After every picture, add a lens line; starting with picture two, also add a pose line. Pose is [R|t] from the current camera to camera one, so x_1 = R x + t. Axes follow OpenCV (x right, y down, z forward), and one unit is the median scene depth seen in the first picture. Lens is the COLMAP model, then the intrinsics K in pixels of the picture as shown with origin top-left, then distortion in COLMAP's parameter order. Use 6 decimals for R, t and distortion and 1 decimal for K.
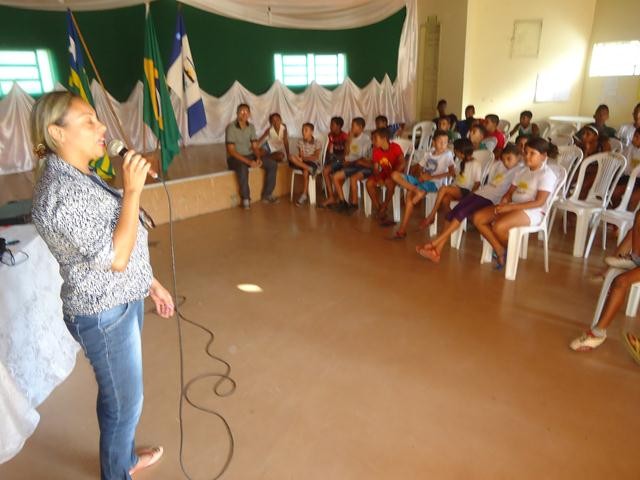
lens RADIAL K [[468.8, 0, 320.0], [0, 468.8, 240.0], [0, 0, 1]] dist [-0.001925, 0.001849]
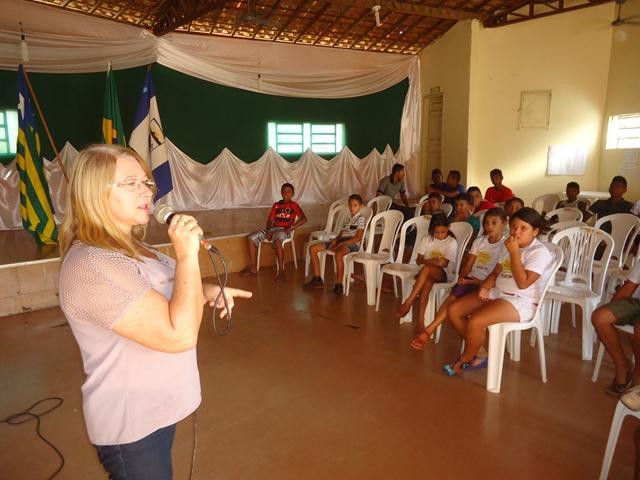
lens RADIAL K [[468.8, 0, 320.0], [0, 468.8, 240.0], [0, 0, 1]] dist [-0.001925, 0.001849]
pose [[0.998155, 0.026313, -0.054719, 0.068457], [-0.034234, 0.988203, -0.149274, -0.015053], [0.050145, 0.150872, 0.987281, 0.087307]]
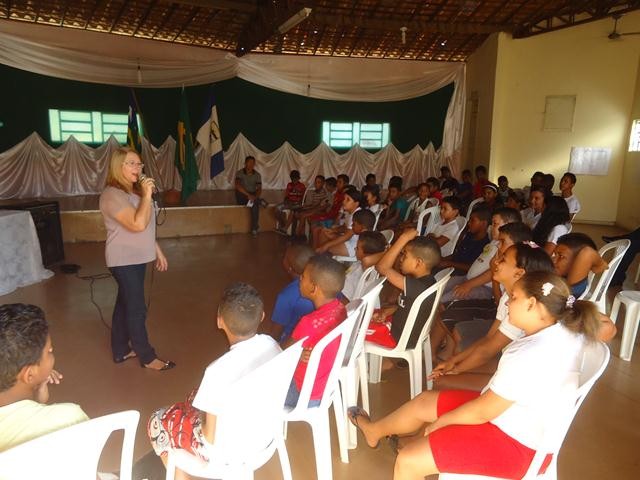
lens RADIAL K [[468.8, 0, 320.0], [0, 468.8, 240.0], [0, 0, 1]] dist [-0.001925, 0.001849]
pose [[0.935552, 0.110132, -0.335579, 0.330005], [-0.152895, 0.982785, -0.103717, 0.028246], [0.318379, 0.148341, 0.936285, -0.081334]]
